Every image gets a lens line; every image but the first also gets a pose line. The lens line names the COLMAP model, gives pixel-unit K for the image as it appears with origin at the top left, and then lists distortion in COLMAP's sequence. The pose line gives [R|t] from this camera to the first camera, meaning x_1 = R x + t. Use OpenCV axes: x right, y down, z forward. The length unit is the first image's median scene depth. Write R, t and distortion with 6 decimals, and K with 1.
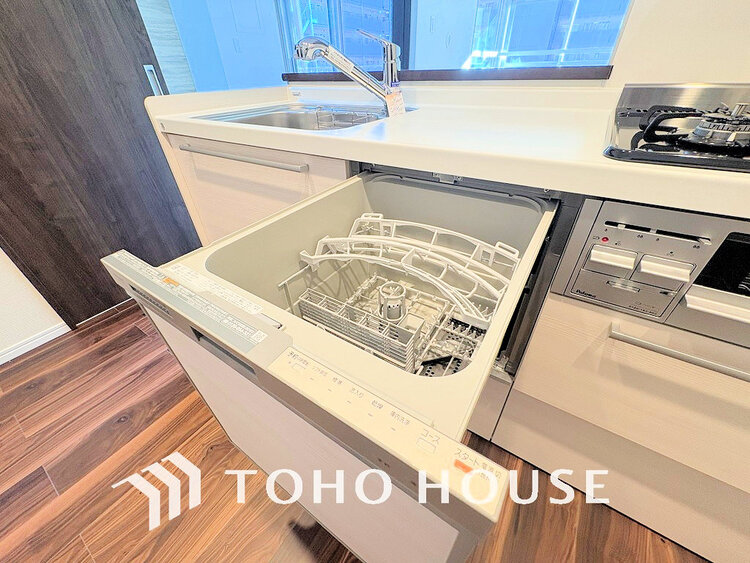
lens RADIAL K [[296.8, 0, 380.9], [0, 296.8, 281.8], [0, 0, 1]] dist [-0.001556, 0.000061]
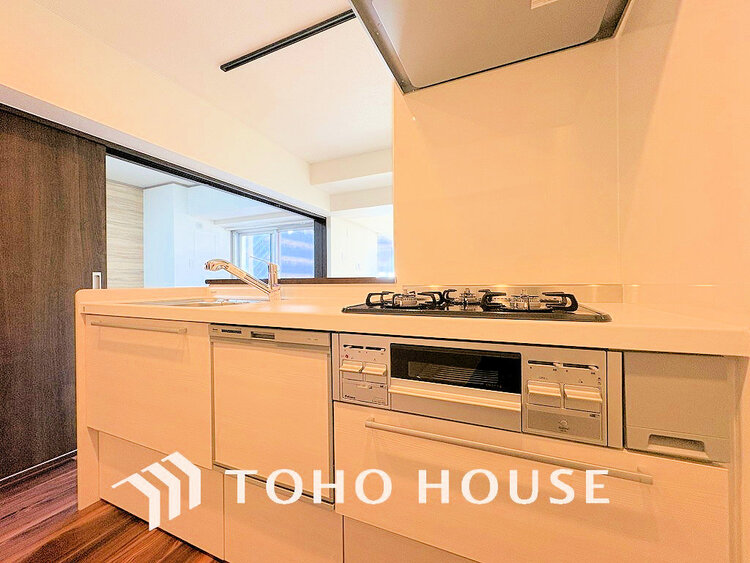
lens RADIAL K [[298.8, 0, 374.2], [0, 298.8, 281.0], [0, 0, 1]] dist [-0.000494, 0.000137]
pose [[0.986577, 0.010108, 0.162986, 0.398260], [0.086538, 0.814049, -0.574313, 0.310507], [-0.138483, 0.580708, 0.802247, -0.391371]]
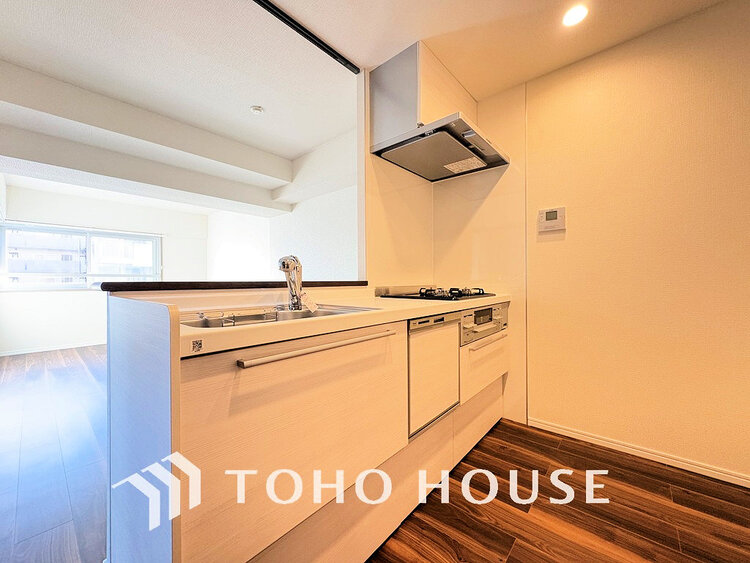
lens RADIAL K [[298.8, 0, 374.2], [0, 298.8, 281.0], [0, 0, 1]] dist [-0.000494, 0.000137]
pose [[0.143002, 0.015155, 0.989606, -1.670268], [0.576797, 0.811254, -0.095773, -0.474812], [-0.804273, 0.584498, 0.107270, 0.732628]]
